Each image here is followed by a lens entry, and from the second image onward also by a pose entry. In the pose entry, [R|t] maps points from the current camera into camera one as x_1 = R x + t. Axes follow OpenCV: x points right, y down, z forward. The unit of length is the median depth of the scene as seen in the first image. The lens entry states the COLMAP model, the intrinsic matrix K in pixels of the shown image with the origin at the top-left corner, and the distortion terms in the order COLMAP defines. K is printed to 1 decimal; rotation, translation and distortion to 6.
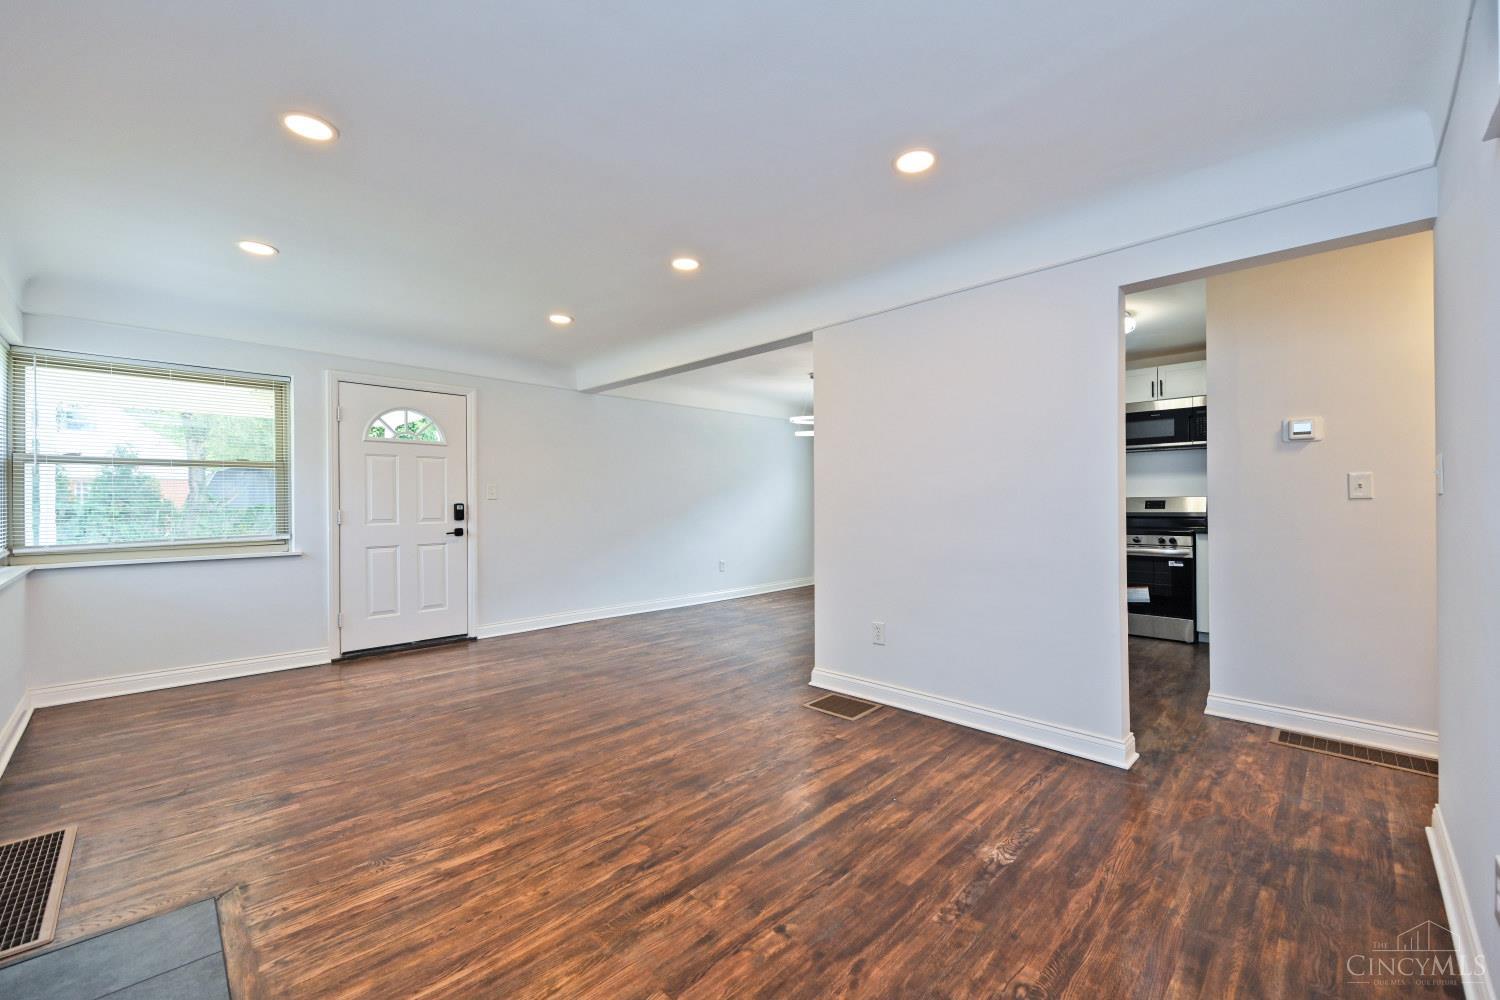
lens RADIAL K [[594.7, 0, 748.0], [0, 594.7, 500.4], [0, 0, 1]] dist [0.000219, -0.000228]
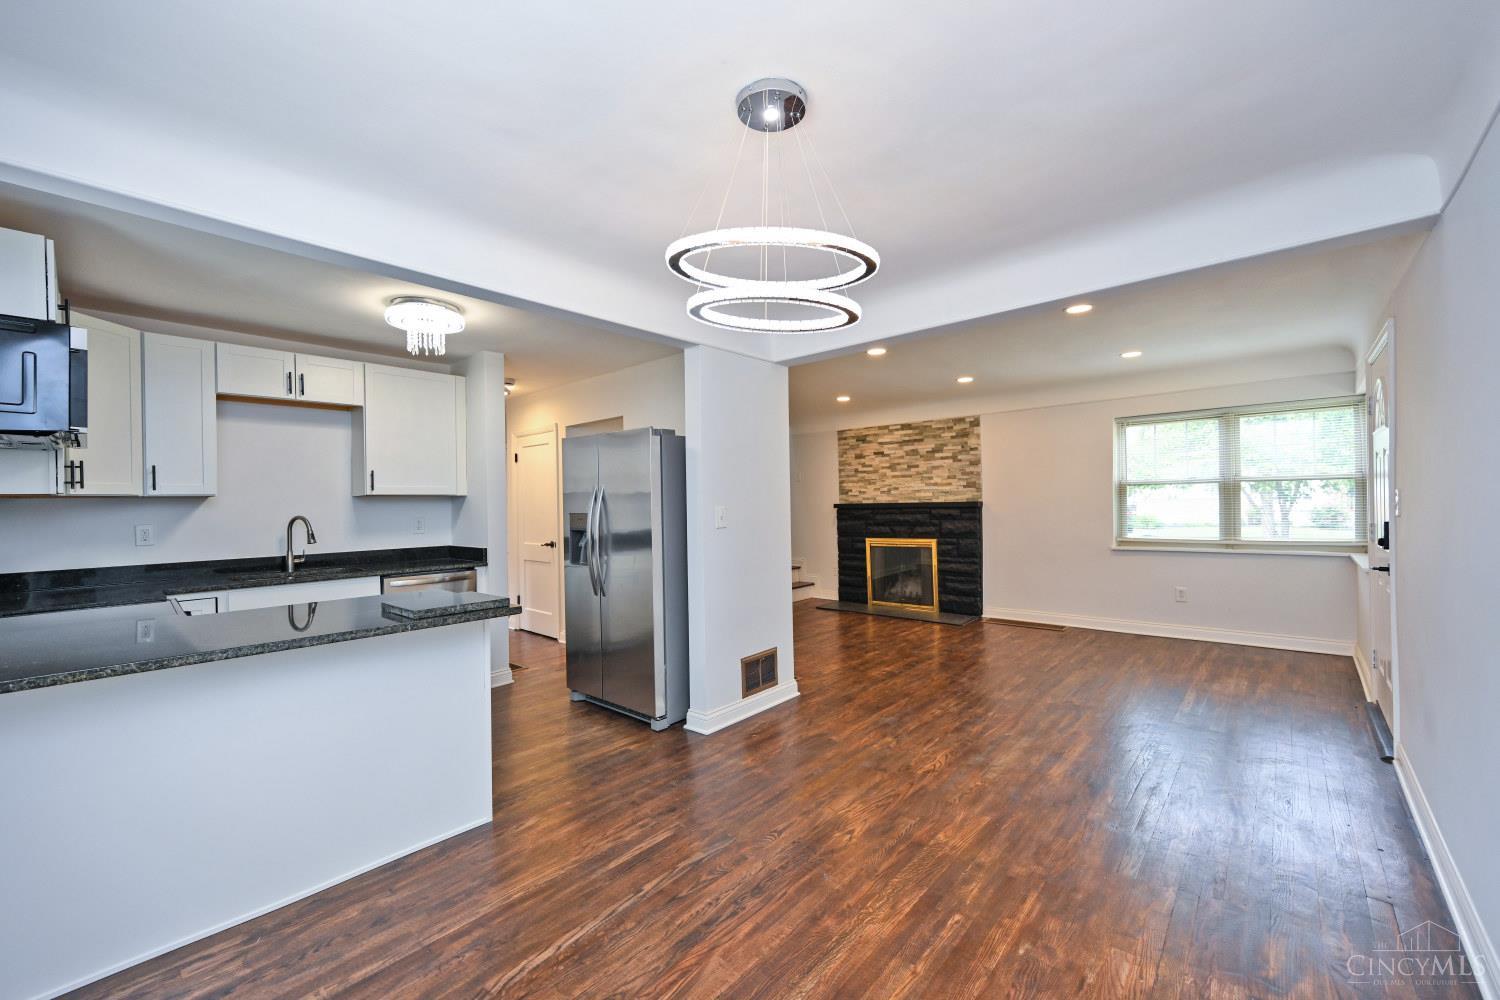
lens RADIAL K [[594.7, 0, 756.5], [0, 594.7, 502.0], [0, 0, 1]] dist [0.000219, -0.000228]
pose [[-0.997689, 0.023805, -0.063638, 0.335673], [0.024194, 0.999693, -0.005357, -0.048189], [0.063491, -0.006885, -0.997959, 2.889164]]
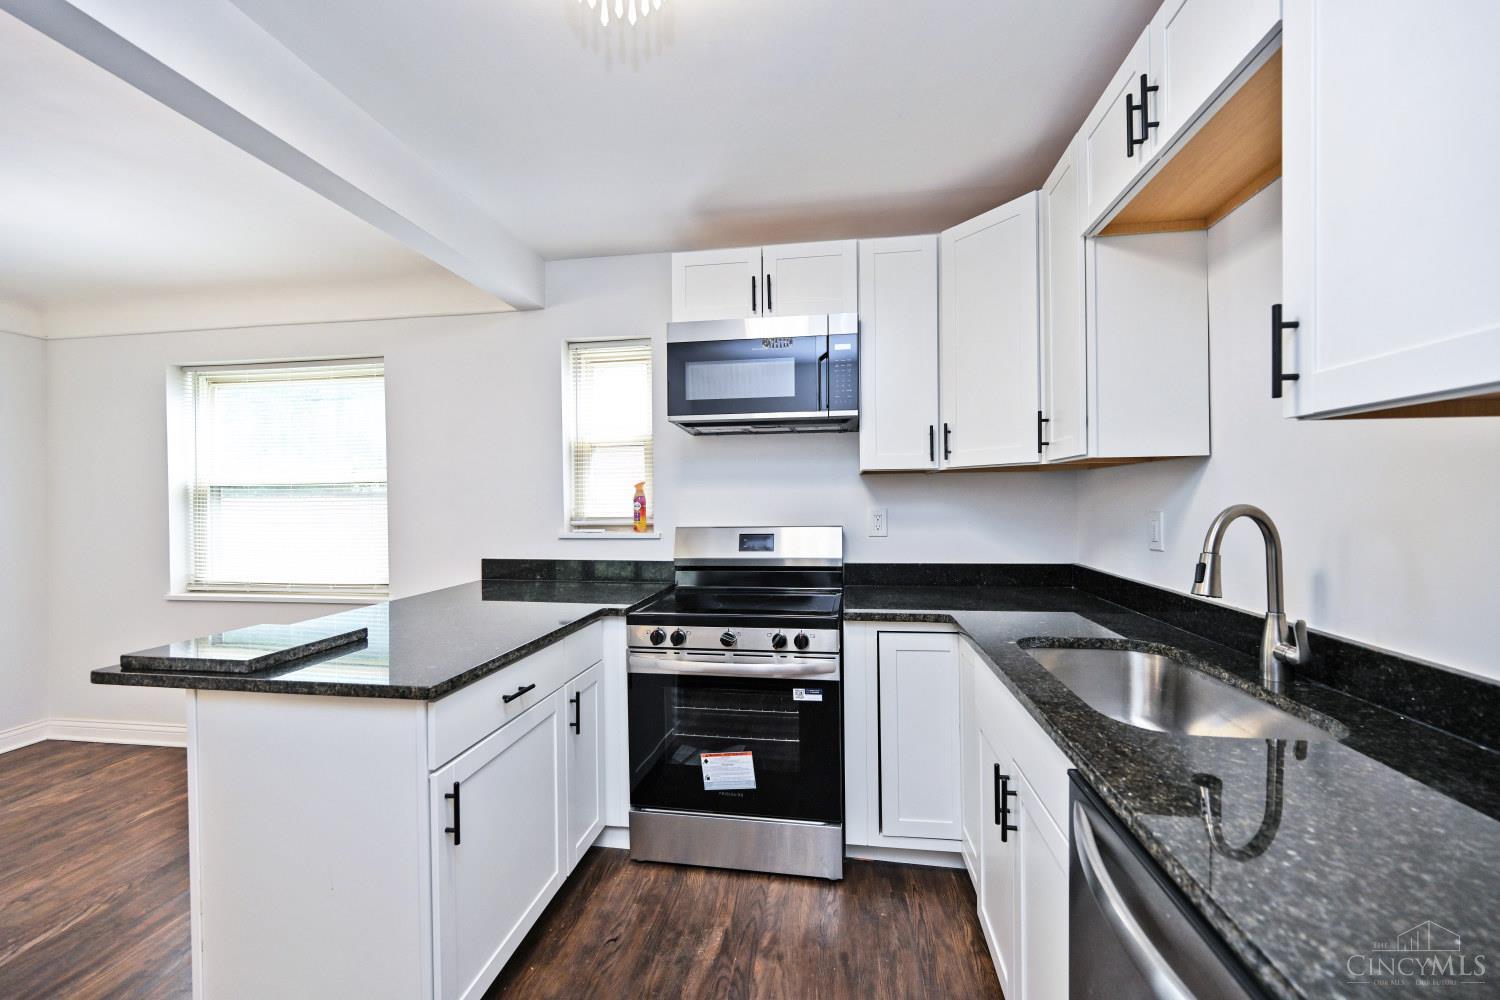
lens RADIAL K [[594.7, 0, 741.2], [0, 594.7, 495.7], [0, 0, 1]] dist [0.000219, -0.000228]
pose [[0.800377, 0.001461, 0.599496, 0.751363], [0.003961, 0.999962, -0.007725, -0.054338], [-0.599484, 0.008557, 0.800341, 1.205792]]
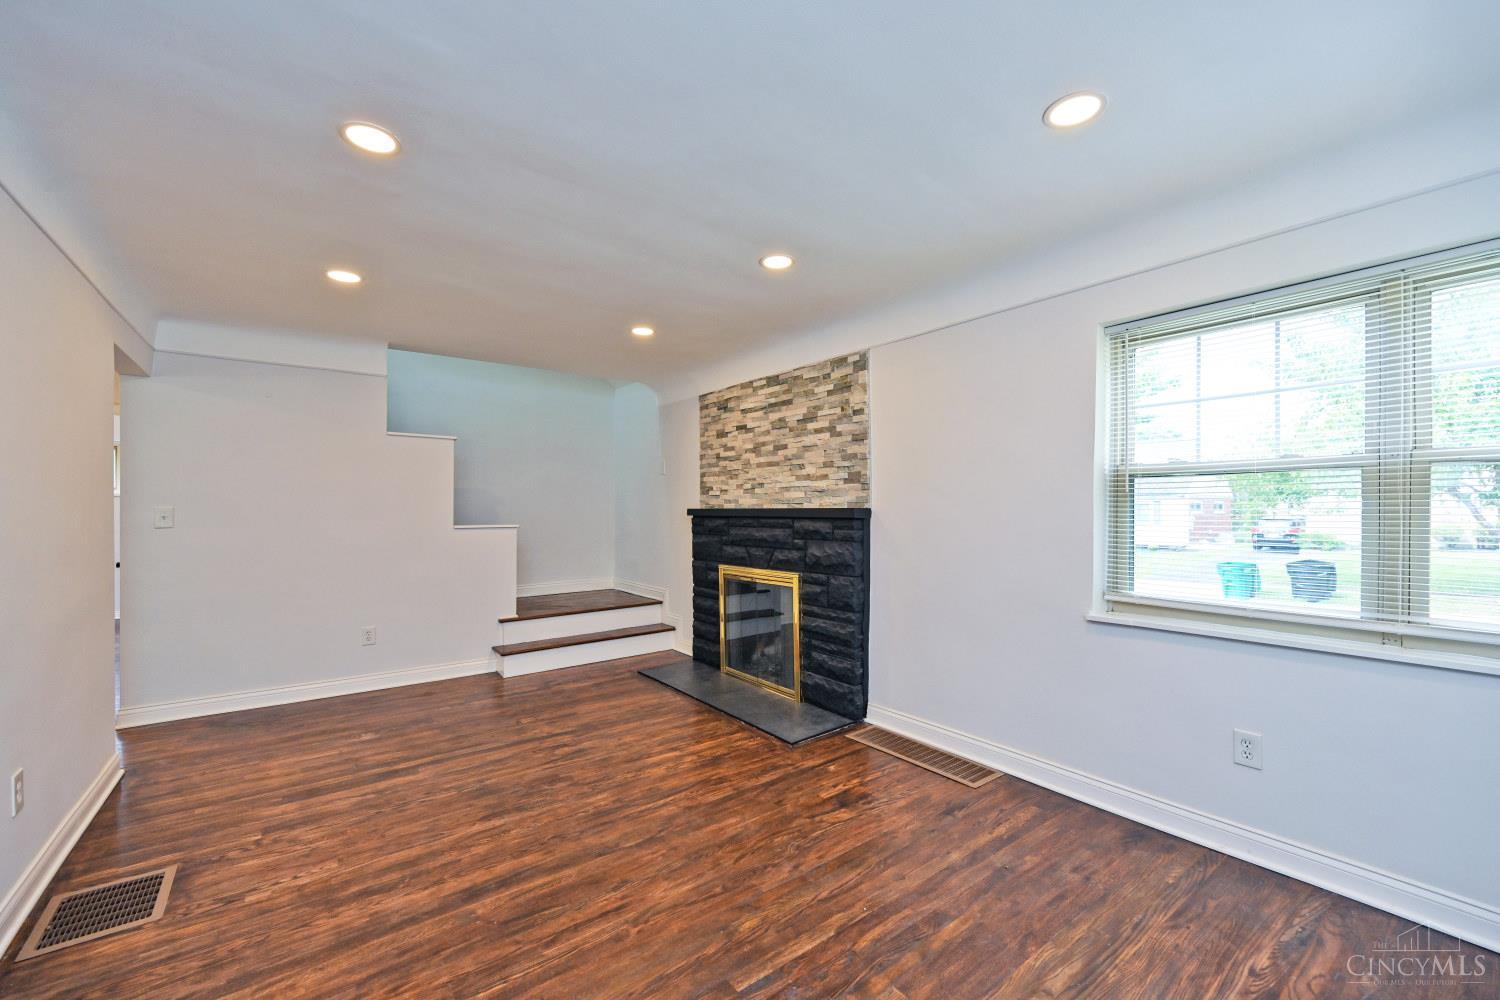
lens RADIAL K [[594.7, 0, 752.9], [0, 594.7, 507.5], [0, 0, 1]] dist [0.000219, -0.000228]
pose [[-0.991399, 0.007690, 0.130644, -0.665219], [0.007061, 0.999961, -0.005277, -0.037583], [-0.130680, -0.004309, -0.991415, 1.851125]]
